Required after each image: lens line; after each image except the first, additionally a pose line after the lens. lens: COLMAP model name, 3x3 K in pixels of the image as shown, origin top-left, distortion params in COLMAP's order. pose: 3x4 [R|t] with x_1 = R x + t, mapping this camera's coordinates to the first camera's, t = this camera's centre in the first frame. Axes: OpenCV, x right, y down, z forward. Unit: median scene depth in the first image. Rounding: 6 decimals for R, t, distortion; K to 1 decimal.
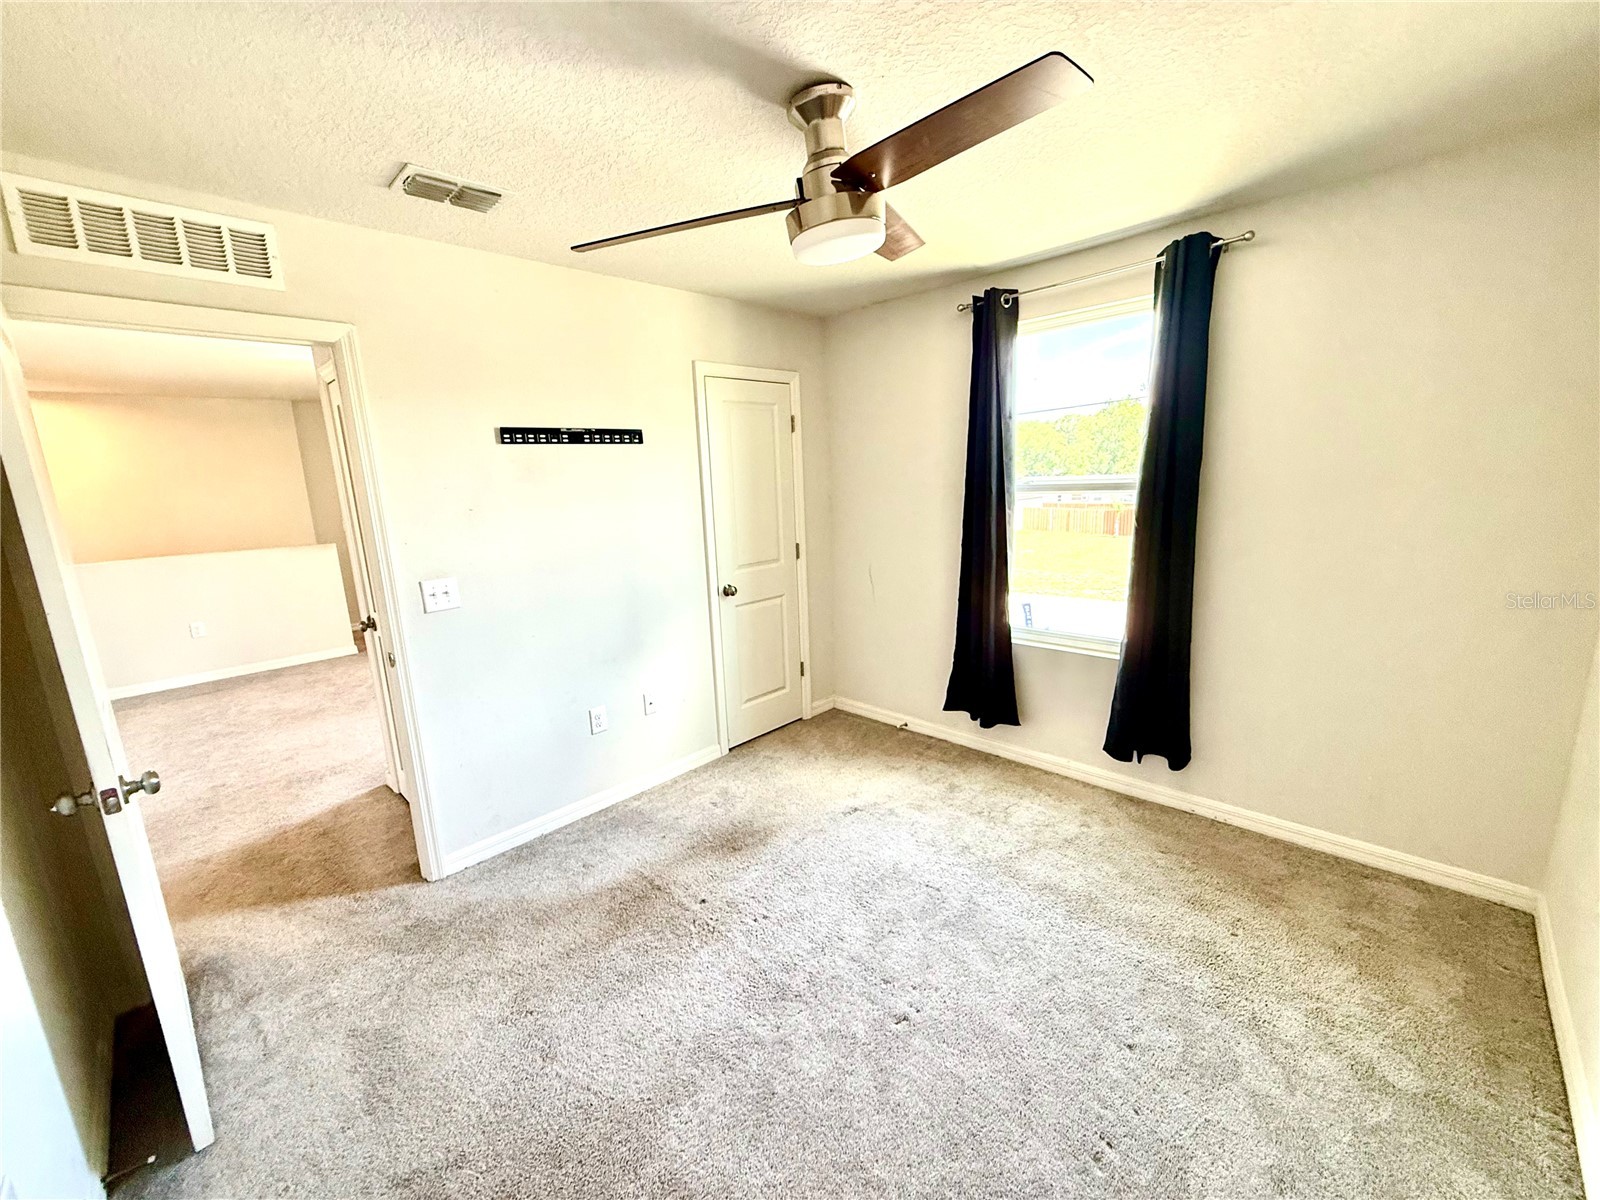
lens RADIAL K [[634.9, 0, 800.0], [0, 634.9, 600.0], [0, 0, 1]] dist [-0.000626, -0.000024]
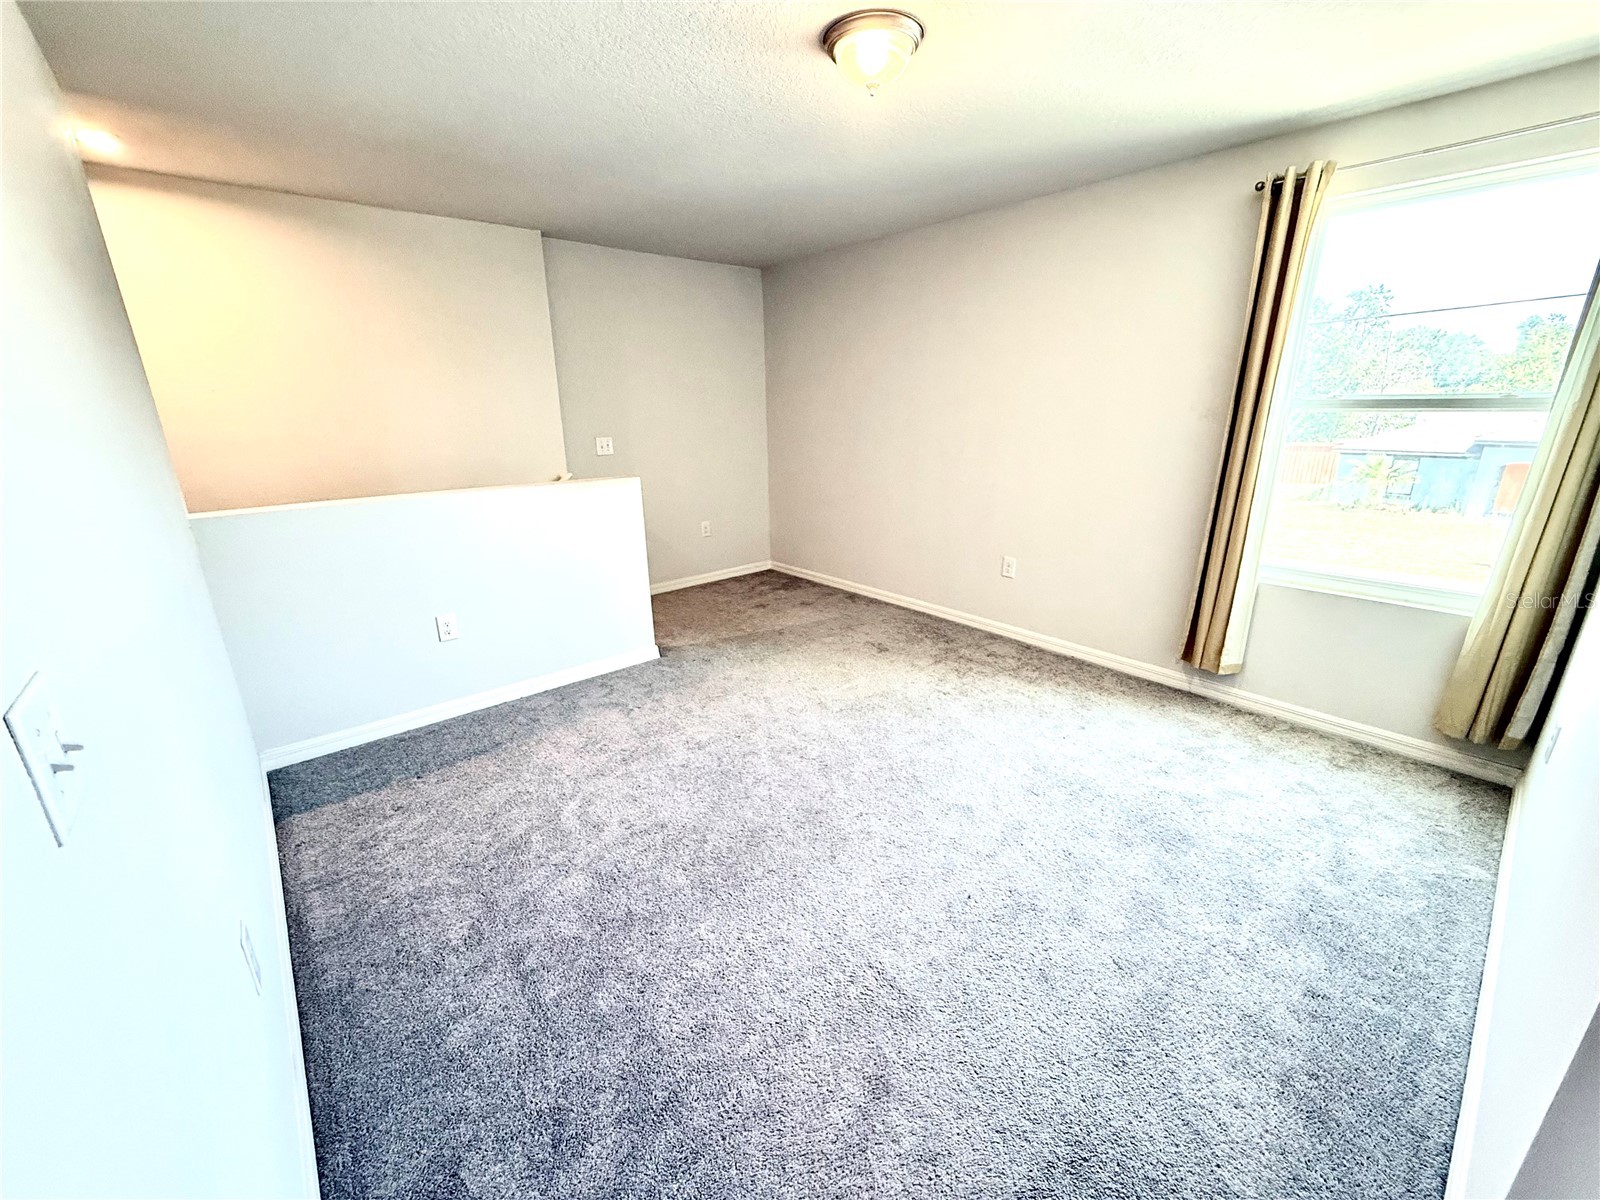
lens RADIAL K [[634.9, 0, 800.0], [0, 634.9, 600.0], [0, 0, 1]] dist [-0.000626, -0.000024]
pose [[0.995896, 0.059203, -0.068461, -0.518137], [-0.051459, 0.992619, 0.109813, -0.047070], [0.074457, -0.105840, 0.991592, 0.399813]]
